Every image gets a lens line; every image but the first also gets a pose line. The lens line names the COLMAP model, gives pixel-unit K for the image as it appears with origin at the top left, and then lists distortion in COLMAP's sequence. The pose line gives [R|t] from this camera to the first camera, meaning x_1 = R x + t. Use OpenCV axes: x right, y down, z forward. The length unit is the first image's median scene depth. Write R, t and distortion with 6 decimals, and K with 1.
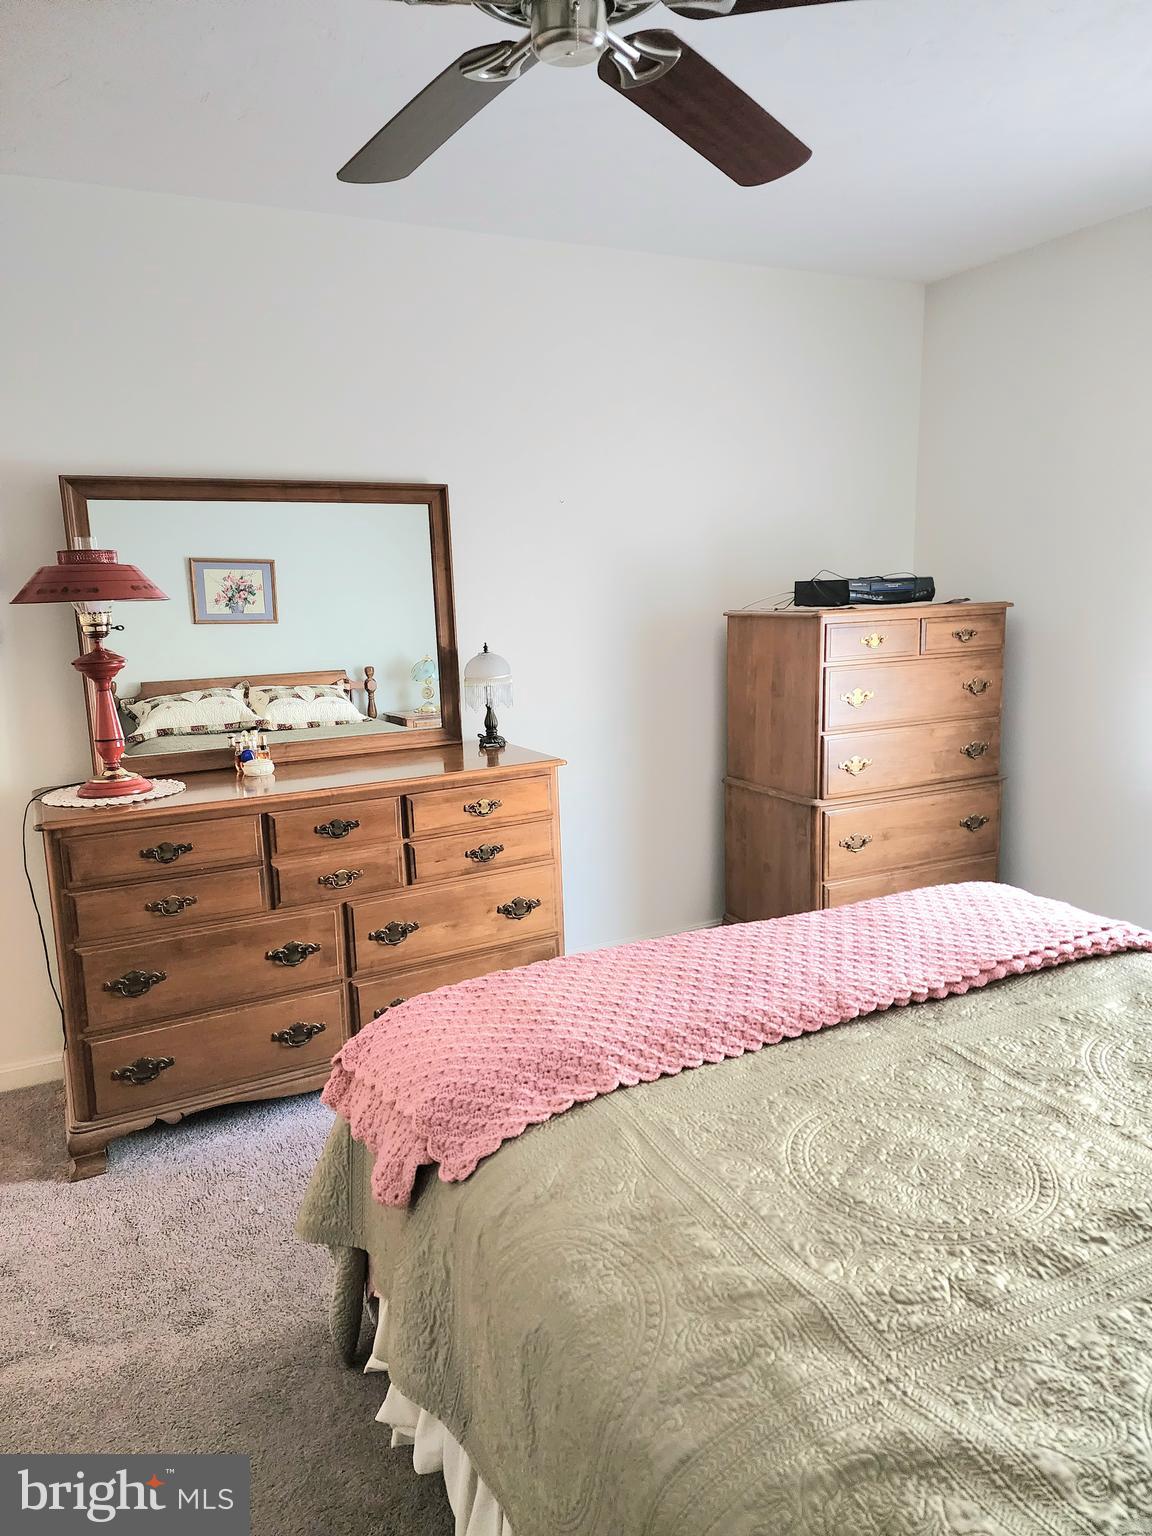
lens RADIAL K [[1023.6, 0, 550.5], [0, 1023.6, 741.4], [0, 0, 1]] dist [0.081147, -0.066864]
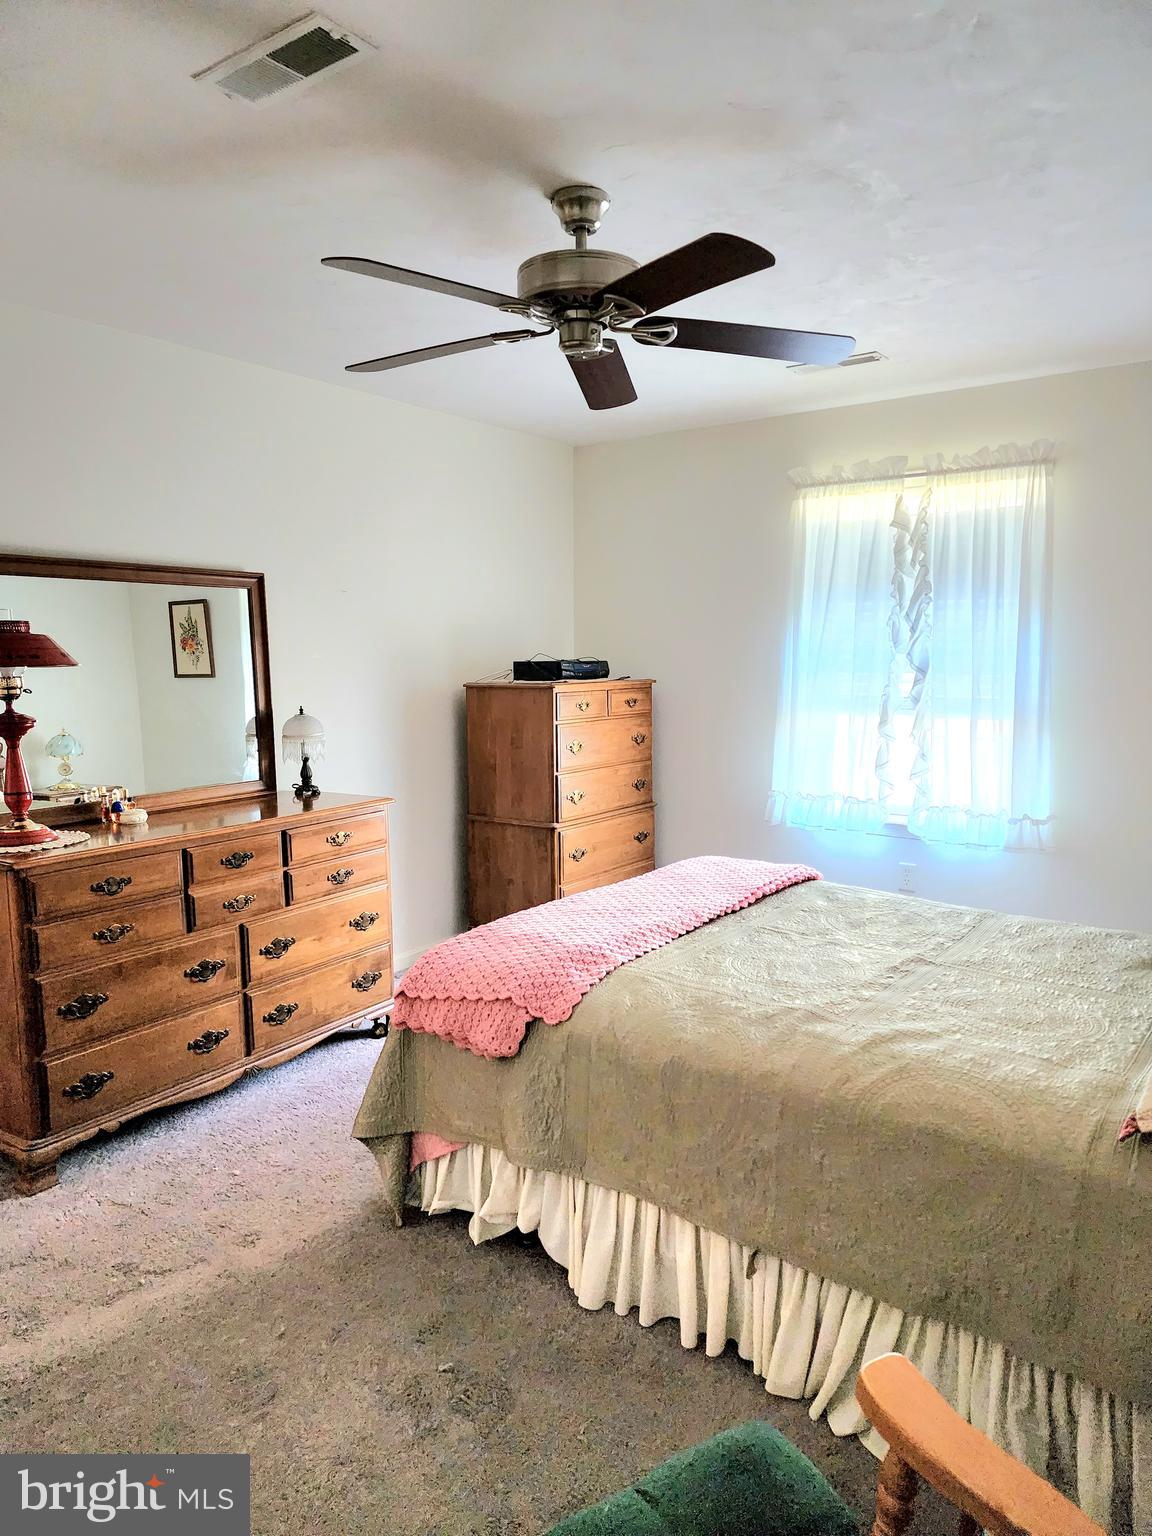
lens RADIAL K [[1023.6, 0, 562.5], [0, 1023.6, 760.4], [0, 0, 1]] dist [0.081147, -0.066864]
pose [[0.886850, -0.027972, 0.461210, -0.396080], [0.056845, 0.997188, -0.048827, 0.046764], [-0.458548, 0.069519, 0.885947, -0.217463]]
